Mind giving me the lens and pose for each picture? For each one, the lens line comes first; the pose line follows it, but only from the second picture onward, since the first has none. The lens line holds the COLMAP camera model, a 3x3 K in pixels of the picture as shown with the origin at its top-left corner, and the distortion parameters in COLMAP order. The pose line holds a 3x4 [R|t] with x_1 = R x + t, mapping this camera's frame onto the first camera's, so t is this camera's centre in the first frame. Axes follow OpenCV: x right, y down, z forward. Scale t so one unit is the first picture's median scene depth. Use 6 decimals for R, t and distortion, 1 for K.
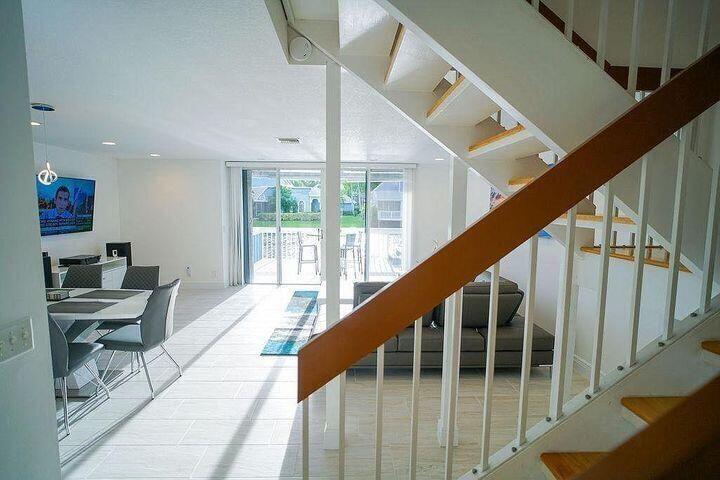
lens RADIAL K [[383.7, 0, 360.0], [0, 383.7, 240.0], [0, 0, 1]] dist [-0.028176, 0.000418]
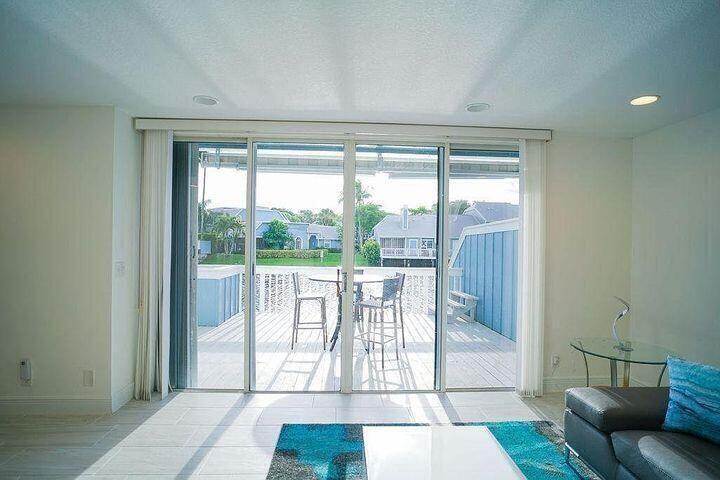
lens RADIAL K [[383.7, 0, 360.0], [0, 383.7, 240.0], [0, 0, 1]] dist [-0.028176, 0.000418]
pose [[0.999963, 0.003643, 0.007772, -0.080060], [-0.002839, 0.994881, -0.101010, -0.016416], [-0.008100, 0.100985, 0.994855, 0.513170]]
